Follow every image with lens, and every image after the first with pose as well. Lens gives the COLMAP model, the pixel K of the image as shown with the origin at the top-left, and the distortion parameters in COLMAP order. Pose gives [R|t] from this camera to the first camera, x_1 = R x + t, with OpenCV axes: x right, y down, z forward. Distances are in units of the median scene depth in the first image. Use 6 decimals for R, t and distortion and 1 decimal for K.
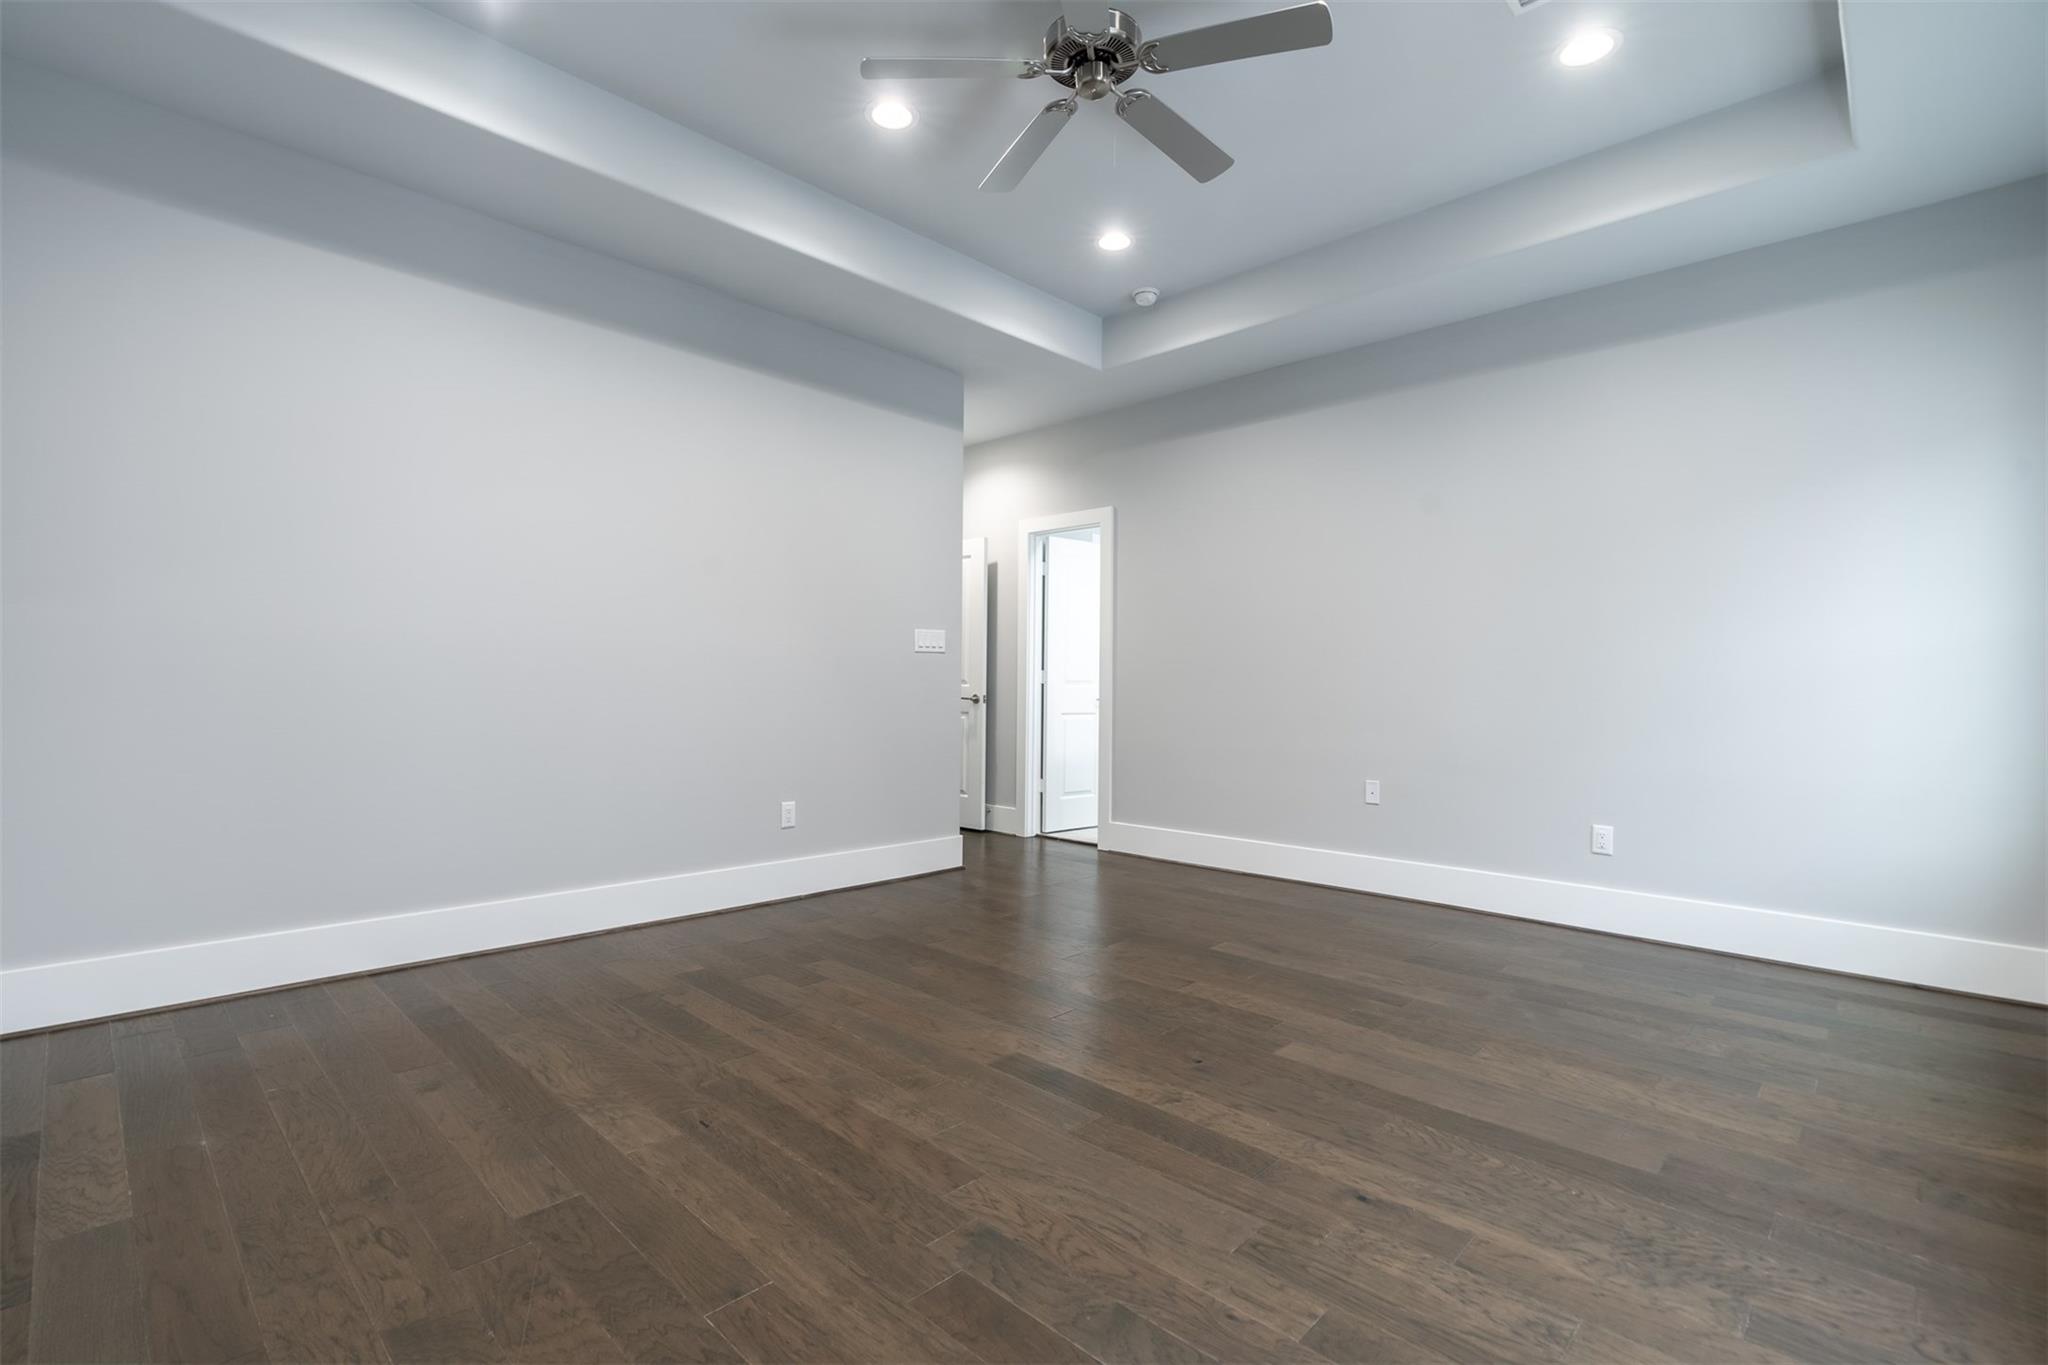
lens RADIAL K [[938.0, 0, 1025.8], [0, 938.0, 684.0], [0, 0, 1]] dist [-0.006442, -0.000613]
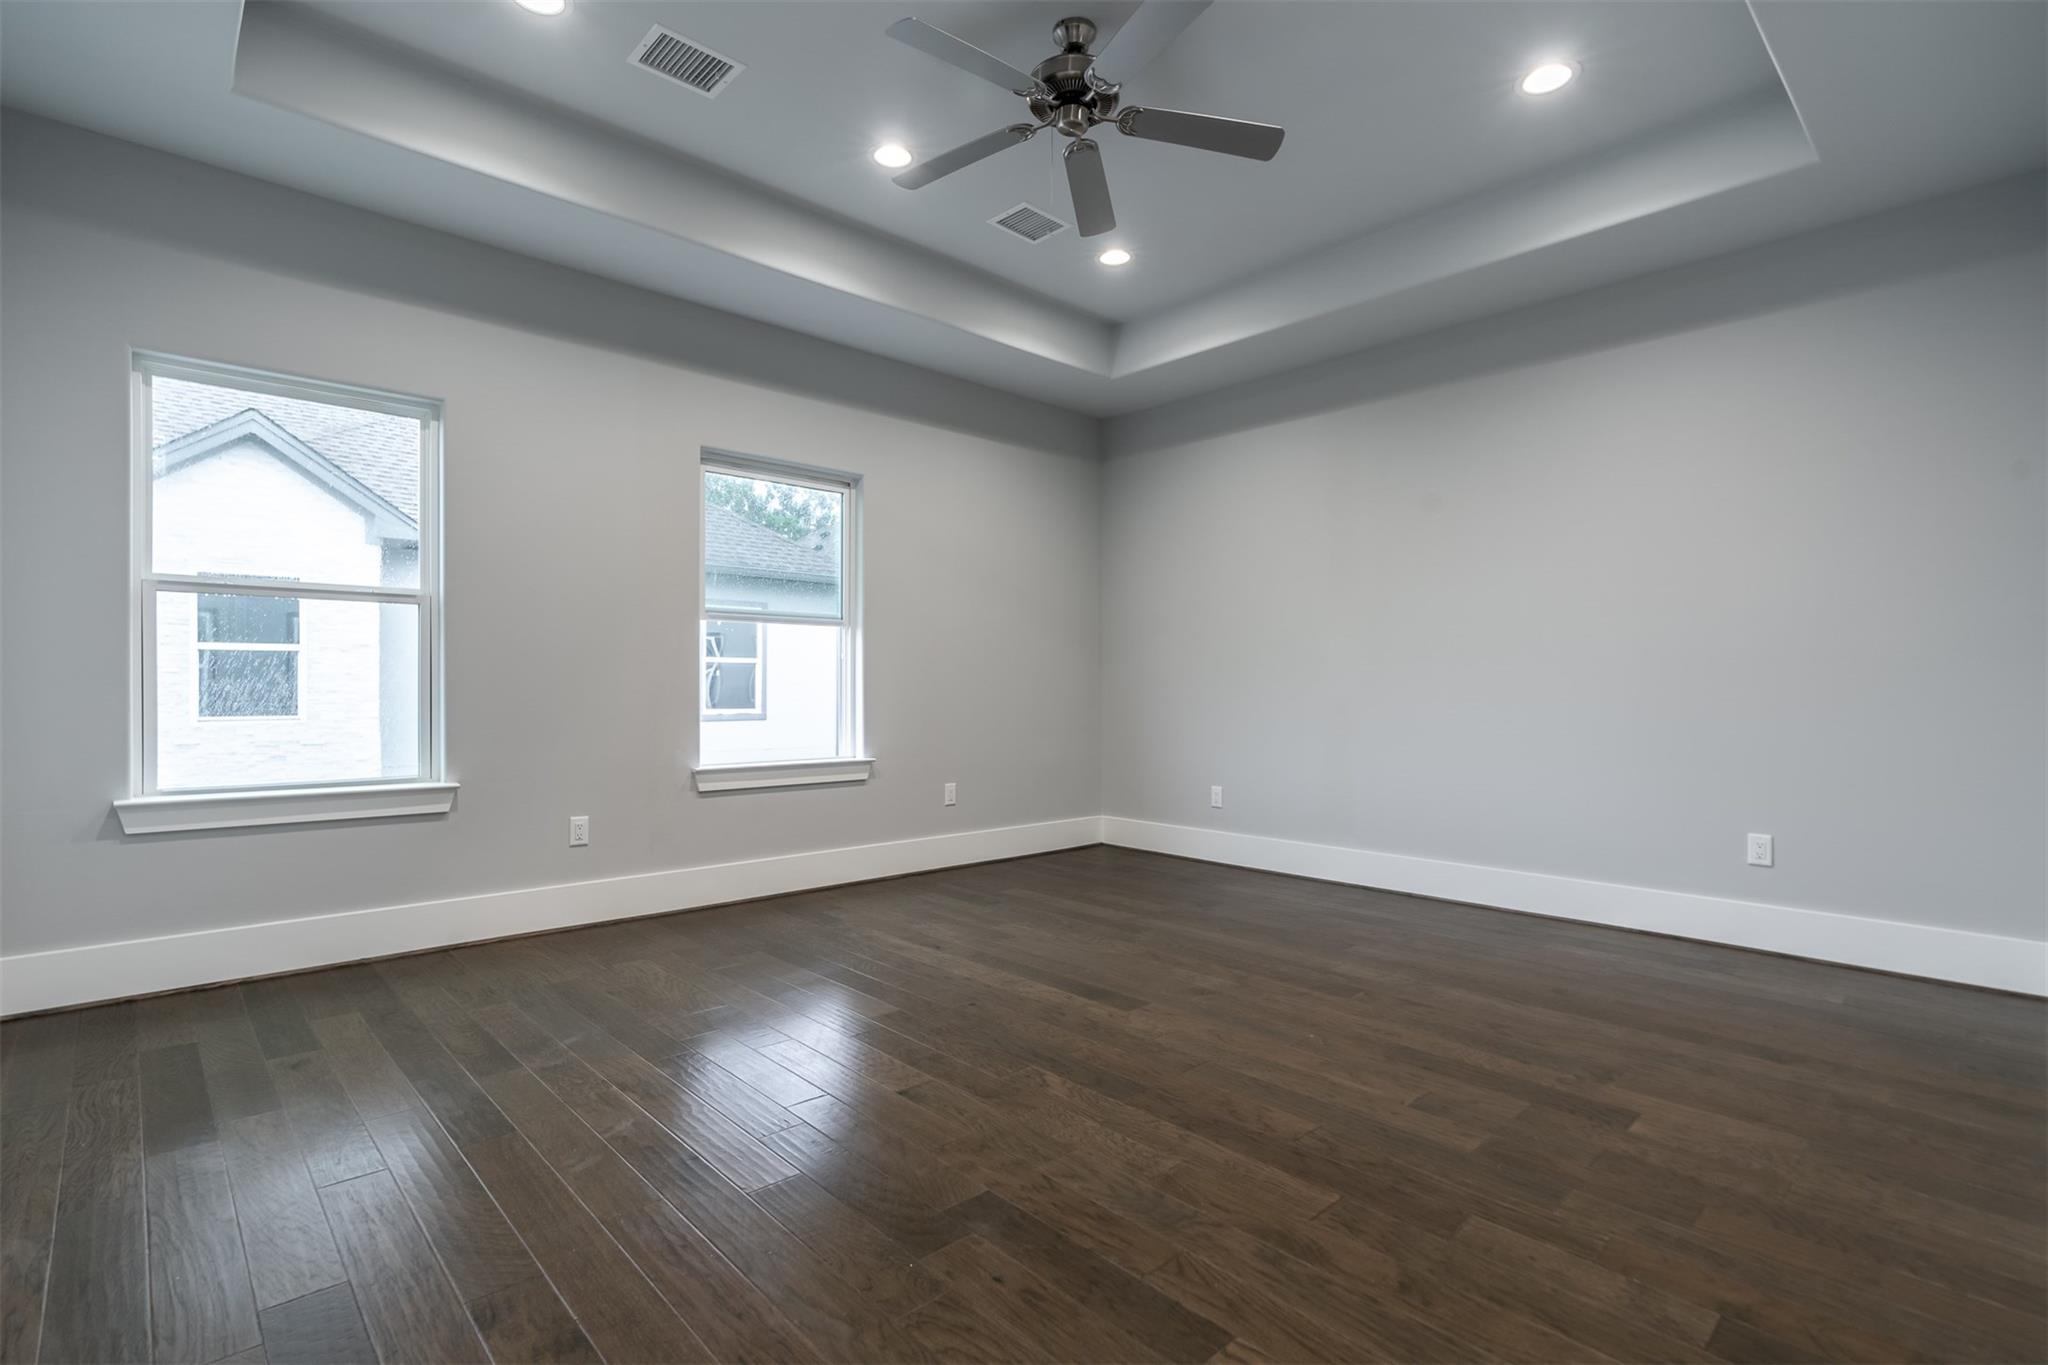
lens RADIAL K [[968.4, 0, 1022.3], [0, 968.4, 685.4], [0, 0, 1]] dist [-0.004841, 0.000469]
pose [[-0.998413, -0.016316, 0.053895, 0.065592], [-0.016266, 0.999867, 0.001368, -0.000068], [-0.053911, 0.000489, -0.998546, 2.330350]]
